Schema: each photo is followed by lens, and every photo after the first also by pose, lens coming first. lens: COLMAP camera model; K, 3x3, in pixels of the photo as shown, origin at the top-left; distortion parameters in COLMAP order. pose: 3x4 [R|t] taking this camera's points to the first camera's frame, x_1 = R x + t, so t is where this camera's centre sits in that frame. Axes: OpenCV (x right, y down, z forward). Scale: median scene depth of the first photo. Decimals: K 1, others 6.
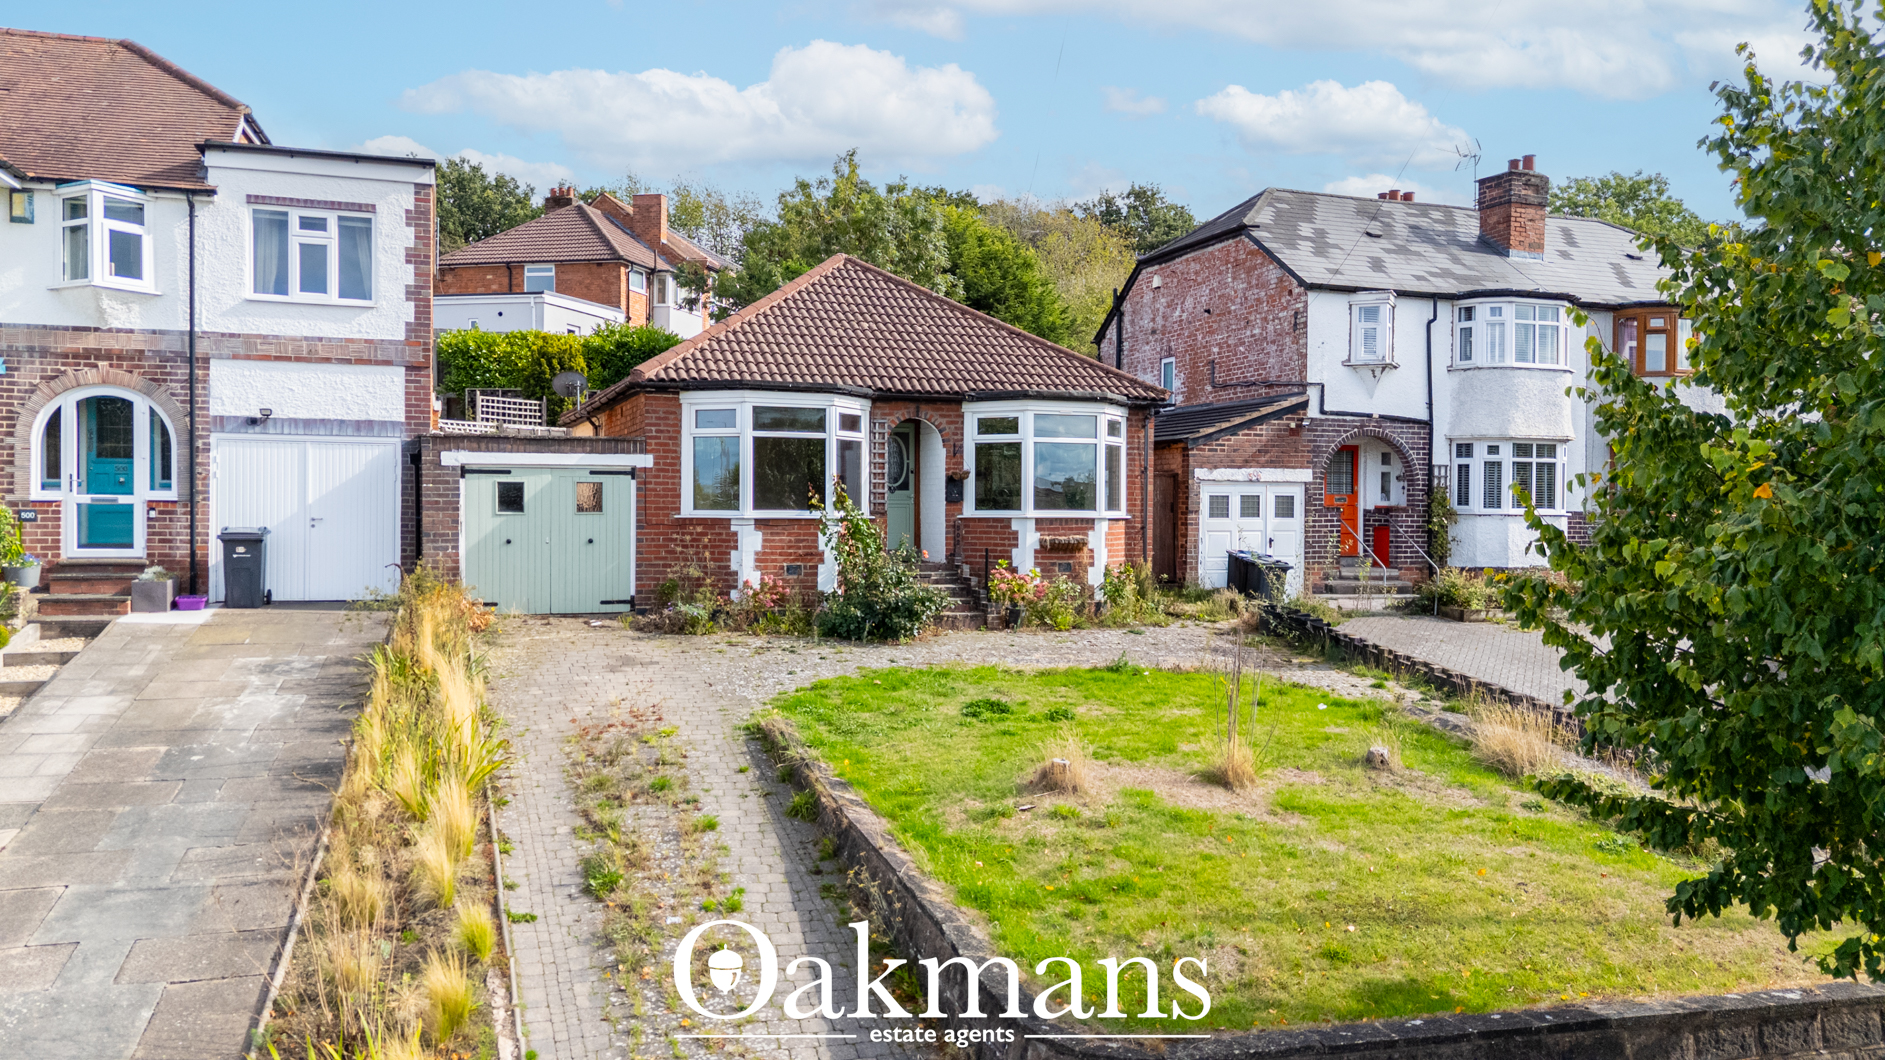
lens RADIAL K [[1385.6, 0, 942.5], [0, 1385.6, 530.0], [0, 0, 1]] dist [0.073114, -0.085194]
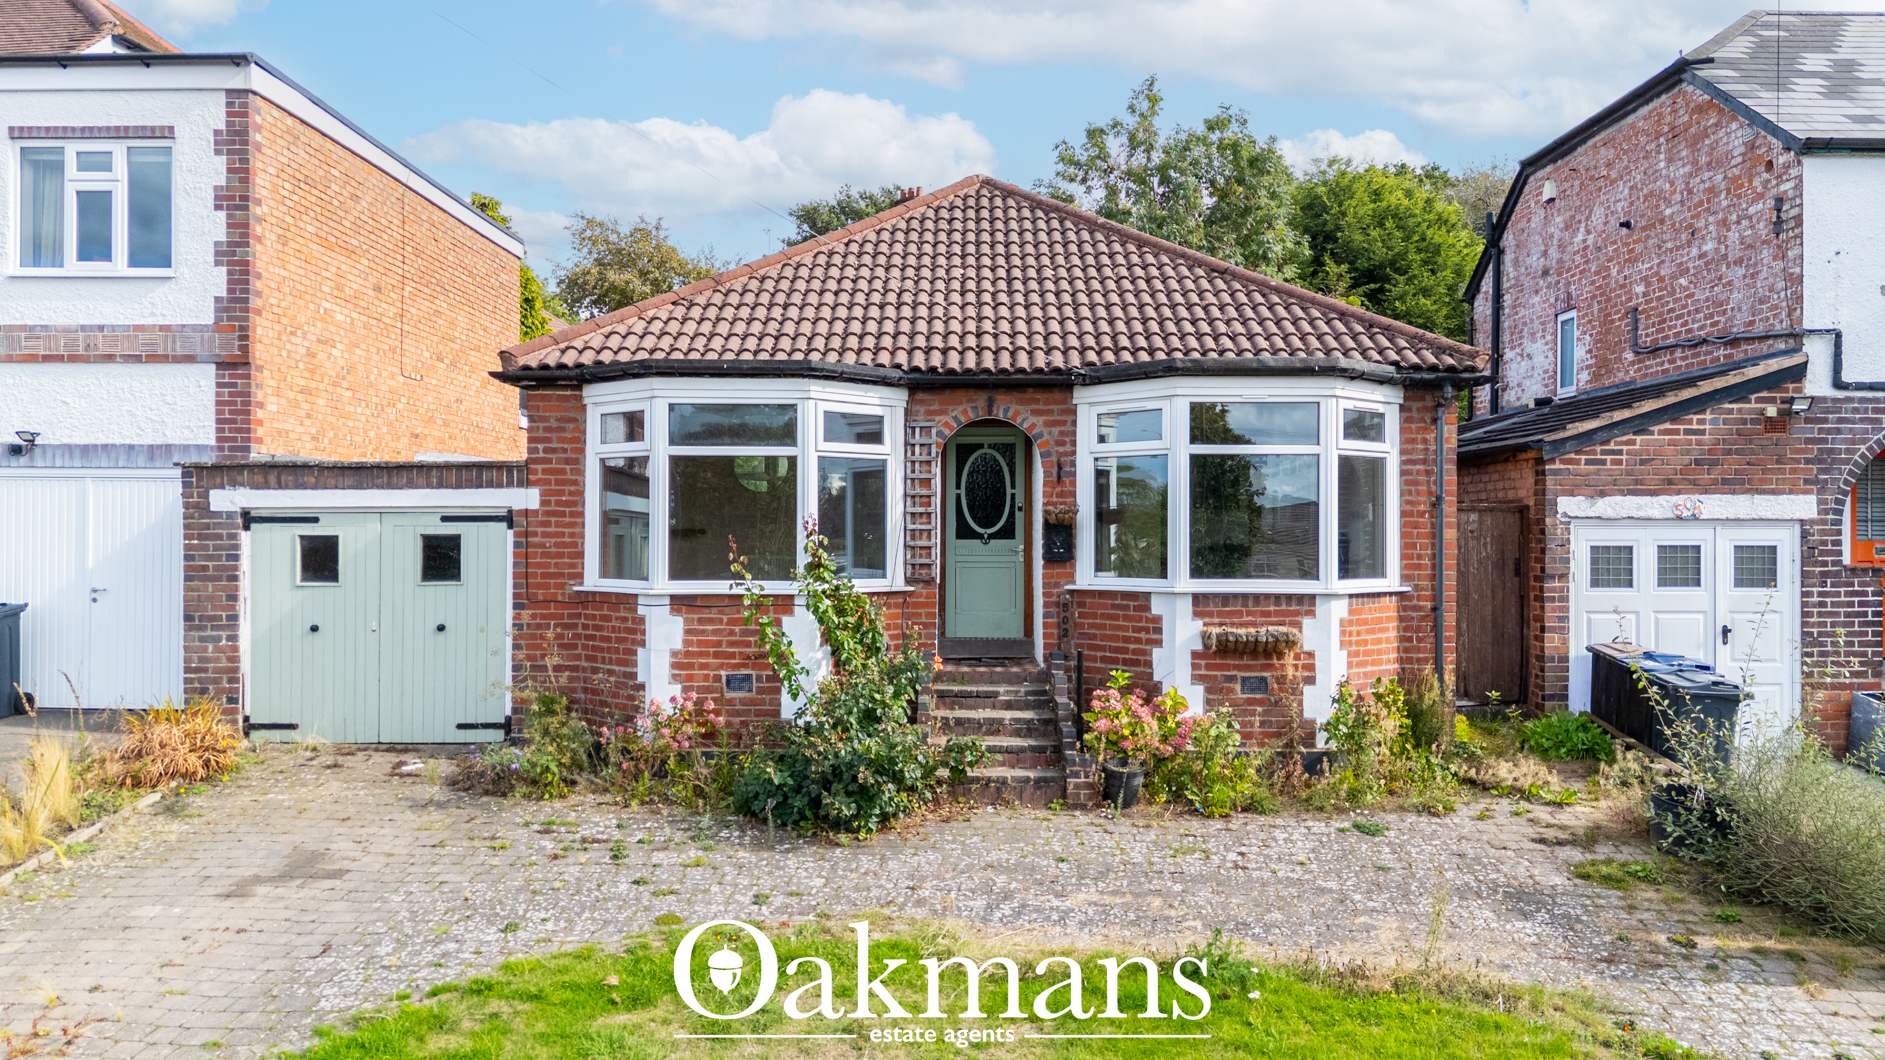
lens RADIAL K [[1385.6, 0, 942.5], [0, 1385.6, 530.0], [0, 0, 1]] dist [0.073114, -0.085194]
pose [[0.936748, -0.003298, -0.349989, 0.164666], [-0.002395, 0.999872, -0.015833, -0.024545], [0.349997, 0.015669, 0.936620, 0.449993]]
